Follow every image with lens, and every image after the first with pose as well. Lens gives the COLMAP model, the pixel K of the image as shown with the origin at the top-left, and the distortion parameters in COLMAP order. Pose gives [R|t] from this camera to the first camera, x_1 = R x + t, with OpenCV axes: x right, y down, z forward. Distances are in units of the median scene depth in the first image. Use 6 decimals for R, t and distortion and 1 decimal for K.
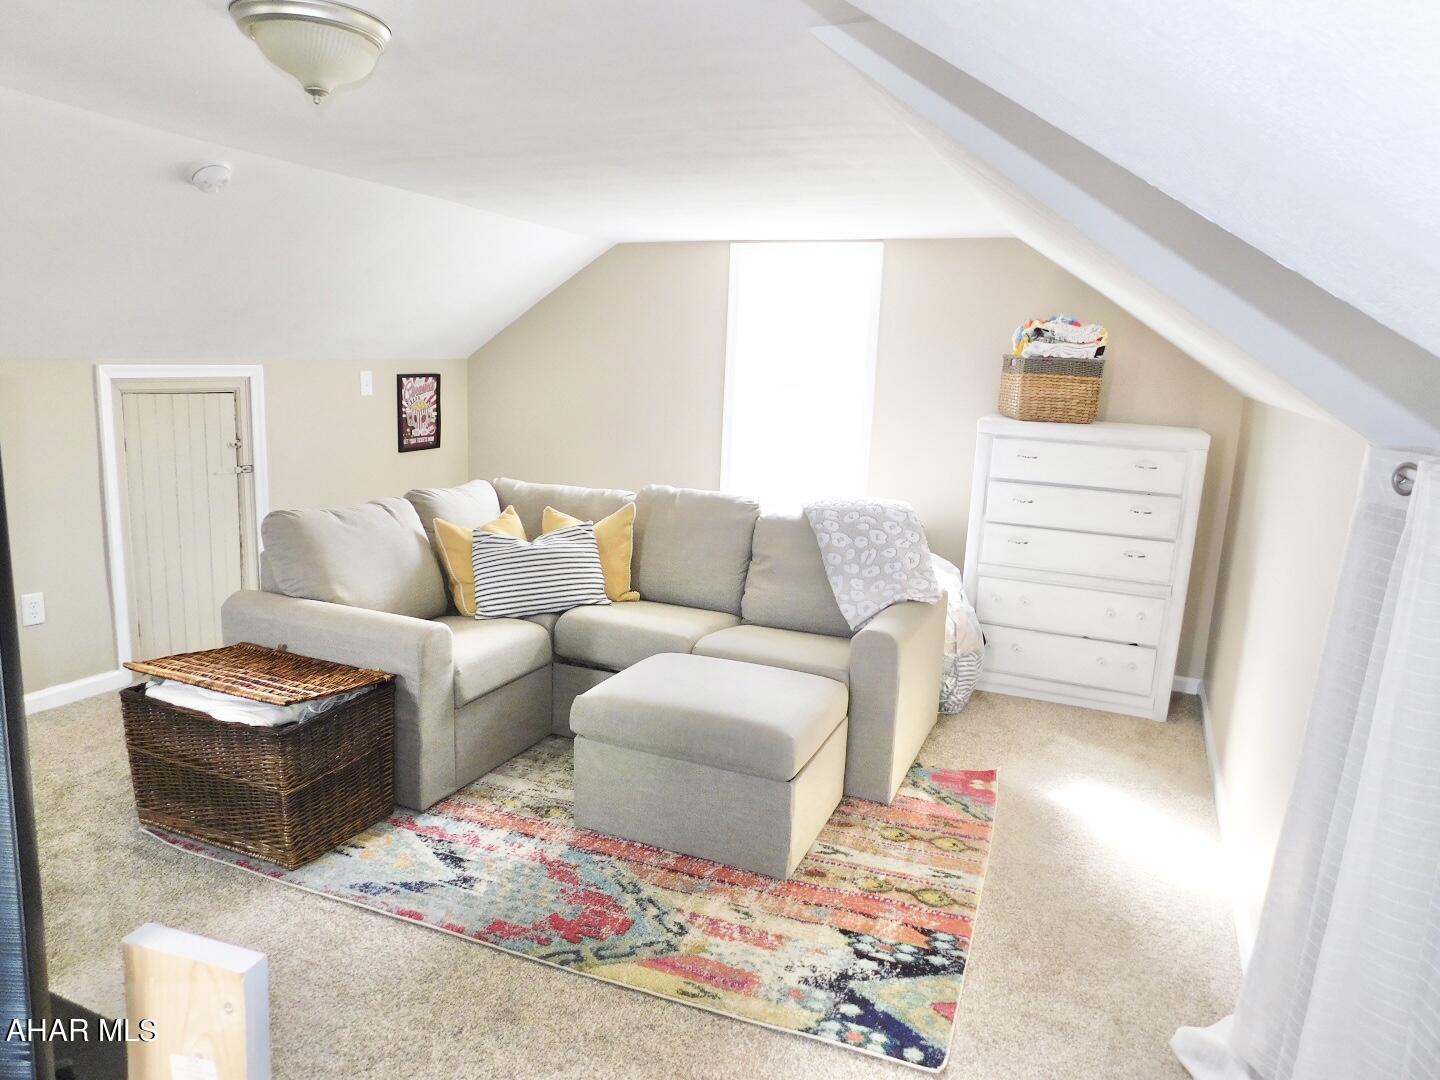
lens RADIAL K [[953.1, 0, 720.0], [0, 953.1, 540.0], [0, 0, 1]] dist [-0.065352, 0.056908]
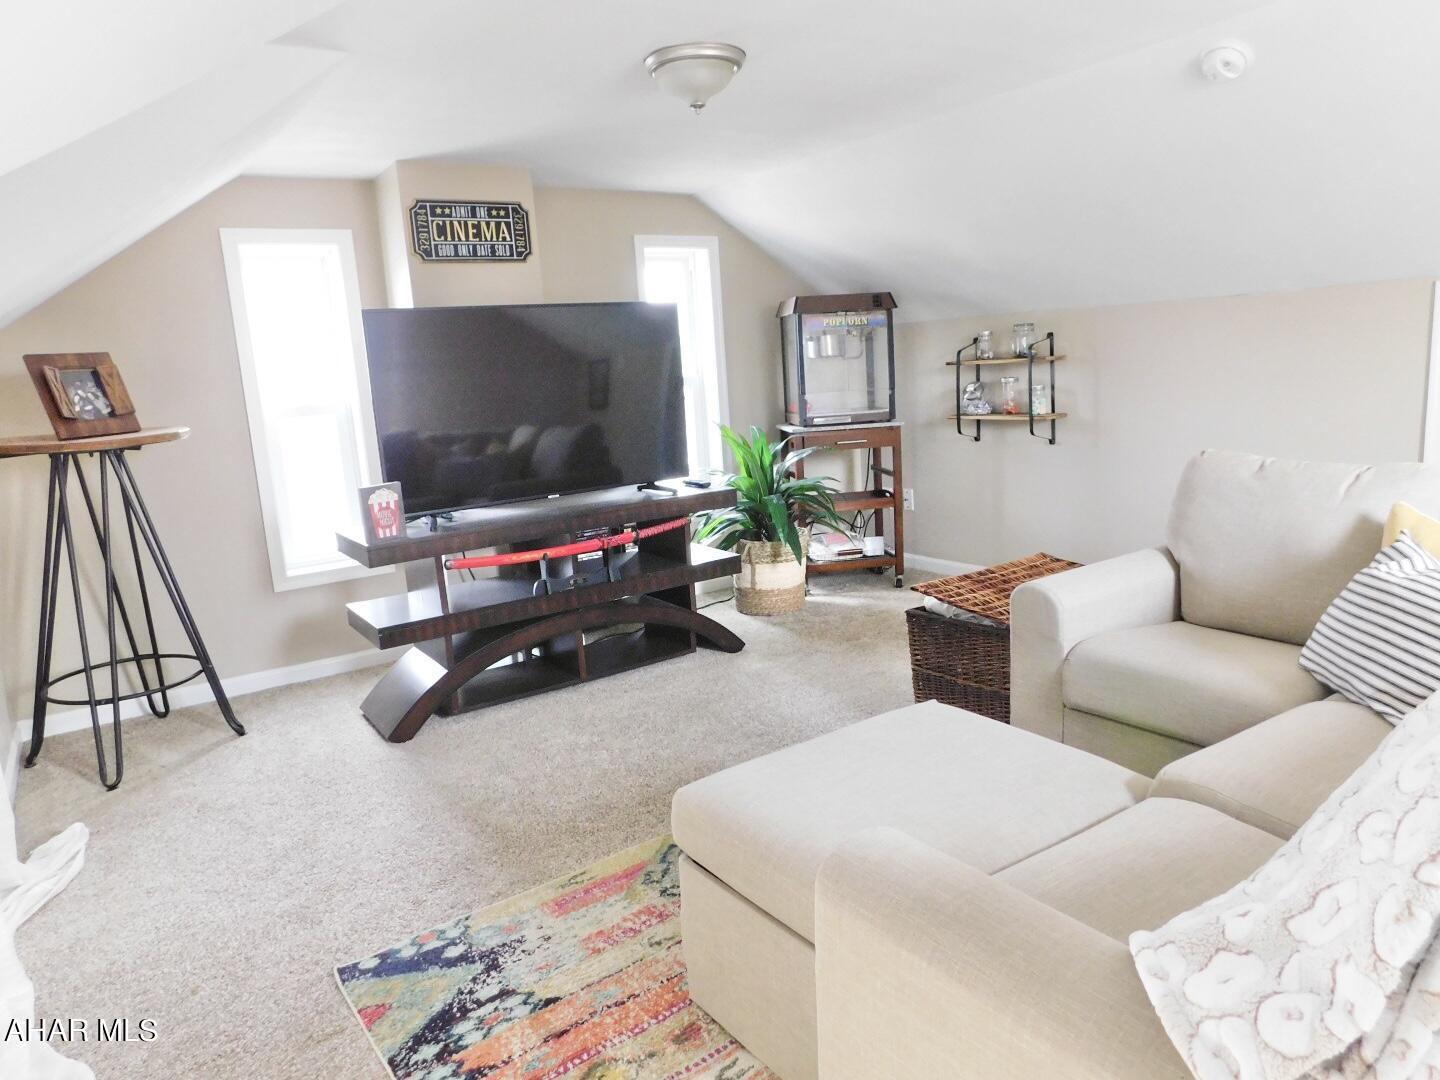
lens RADIAL K [[953.1, 0, 720.0], [0, 953.1, 540.0], [0, 0, 1]] dist [-0.065352, 0.056908]
pose [[-0.534429, 0.139808, -0.833571, 0.680991], [-0.125108, 0.962276, 0.241605, -0.147328], [0.835903, 0.233407, -0.496777, 1.499771]]
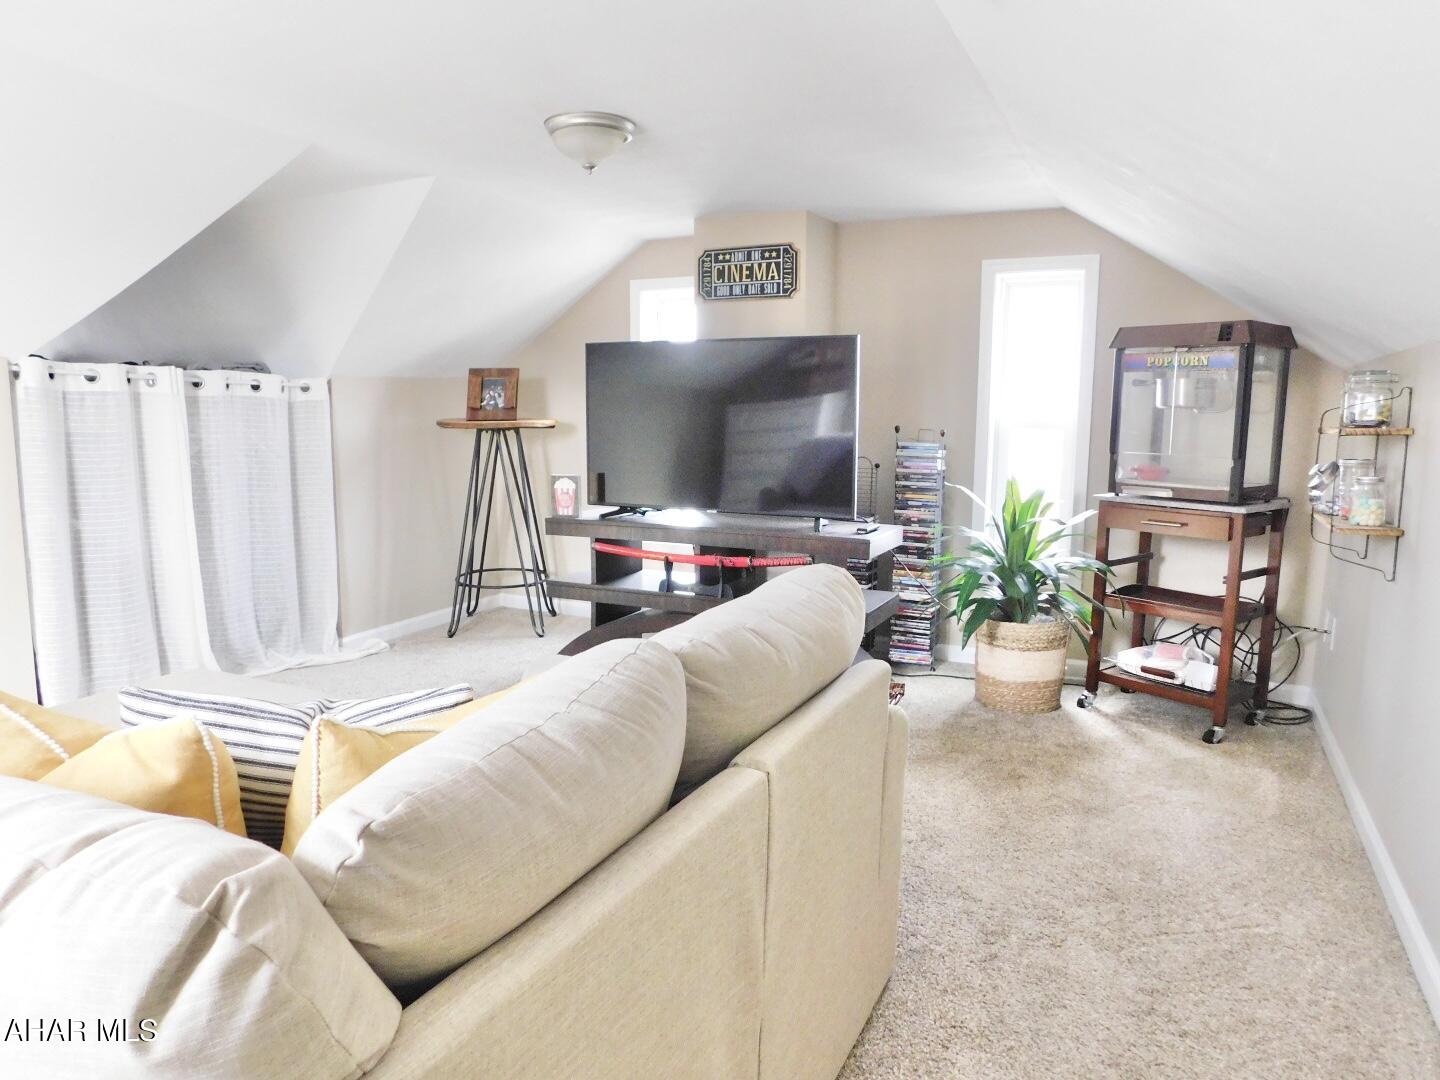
lens RADIAL K [[971.7, 0, 720.0], [0, 971.7, 540.0], [0, 0, 1]] dist [-0.027129, 0.003140]
pose [[-0.997178, -0.064723, 0.038033, -0.592637], [-0.049241, 0.946338, 0.319405, -0.323890], [-0.056665, 0.316631, -0.946855, 2.178768]]
